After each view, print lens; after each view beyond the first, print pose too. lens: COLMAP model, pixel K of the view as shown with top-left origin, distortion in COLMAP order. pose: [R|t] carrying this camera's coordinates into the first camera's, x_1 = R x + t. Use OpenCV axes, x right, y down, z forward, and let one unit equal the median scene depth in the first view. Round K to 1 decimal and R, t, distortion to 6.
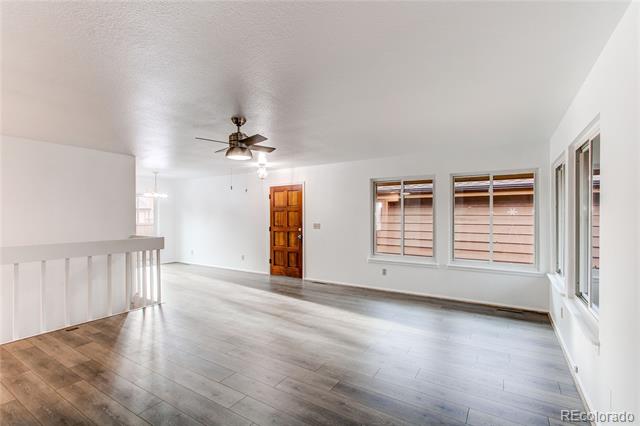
lens RADIAL K [[299.2, 0, 313.9], [0, 299.2, 211.8], [0, 0, 1]] dist [0.001988, 0.001697]
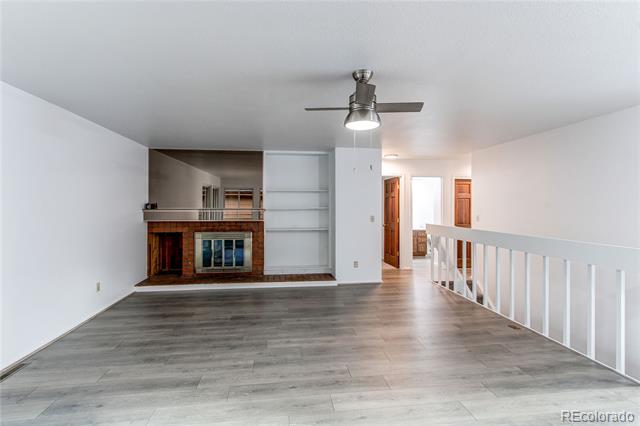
lens RADIAL K [[299.2, 0, 315.5], [0, 299.2, 207.9], [0, 0, 1]] dist [0.001988, 0.001697]
pose [[-0.760334, 0.000947, -0.649532, 0.152869], [0.000565, 1.000000, 0.000797, 0.009678], [0.649532, 0.000239, -0.760334, 0.737110]]
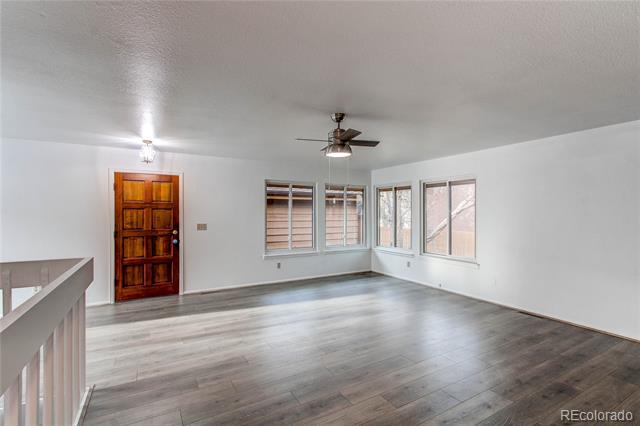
lens RADIAL K [[299.2, 0, 310.0], [0, 299.2, 214.2], [0, 0, 1]] dist [0.001988, 0.001697]
pose [[0.476132, -0.000439, 0.879374, -0.565507], [-0.007609, 0.999960, 0.004619, 0.005663], [-0.879341, -0.008890, 0.476110, 0.315796]]
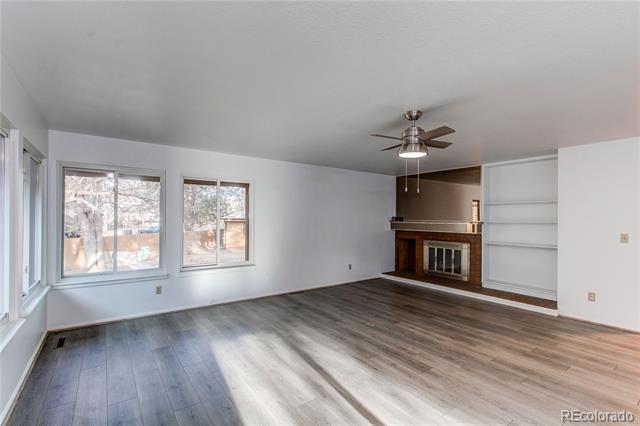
lens RADIAL K [[299.2, 0, 321.2], [0, 299.2, 217.8], [0, 0, 1]] dist [0.001988, 0.001697]
pose [[-0.935802, -0.005965, 0.352476, -0.154309], [-0.007555, 0.999967, -0.003137, 0.007220], [-0.352446, -0.005598, -0.935816, 0.966041]]
